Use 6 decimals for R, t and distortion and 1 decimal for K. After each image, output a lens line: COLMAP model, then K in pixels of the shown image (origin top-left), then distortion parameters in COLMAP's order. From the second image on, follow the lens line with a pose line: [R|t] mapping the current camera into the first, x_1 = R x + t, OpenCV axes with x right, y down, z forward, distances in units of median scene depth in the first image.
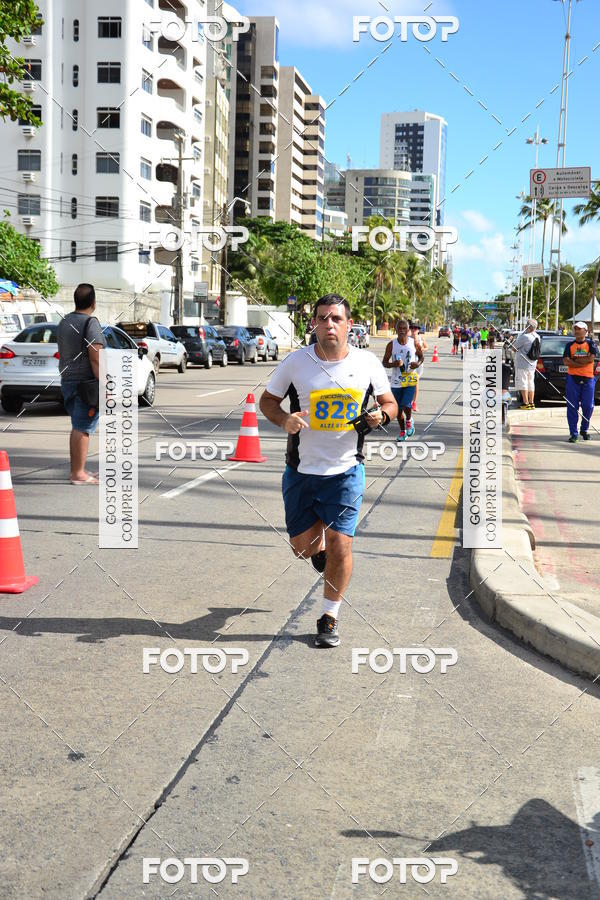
lens RADIAL K [[1317.0, 0, 324.6], [0, 1317.0, 460.7], [0, 0, 1]] dist [-0.012966, 0.000000]
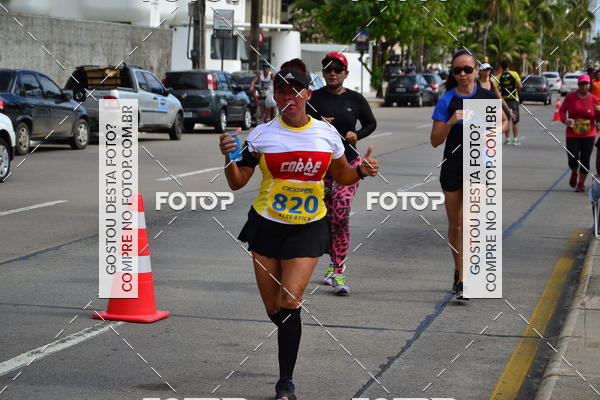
lens RADIAL K [[1491.1, 0, 318.1], [0, 1491.1, 188.9], [0, 0, 1]] dist [-0.033254, 0.000000]
pose [[0.994110, 0.004225, -0.108289, 0.036567], [-0.006731, 0.999718, -0.022782, -0.016911], [0.108163, 0.023377, 0.993858, 0.166717]]
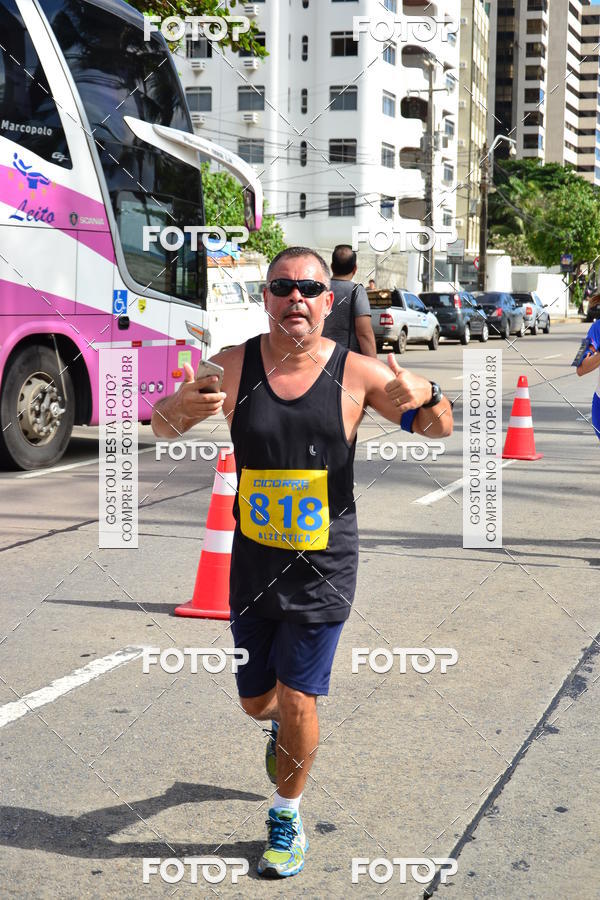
lens RADIAL K [[1595.5, 0, 345.6], [0, 1595.5, 456.4], [0, 0, 1]] dist [-0.002320, 0.000000]
pose [[0.987233, 0.001485, -0.159279, -0.002286], [-0.001365, 0.999999, 0.000861, -0.000586], [0.159280, -0.000633, 0.987233, 0.003526]]
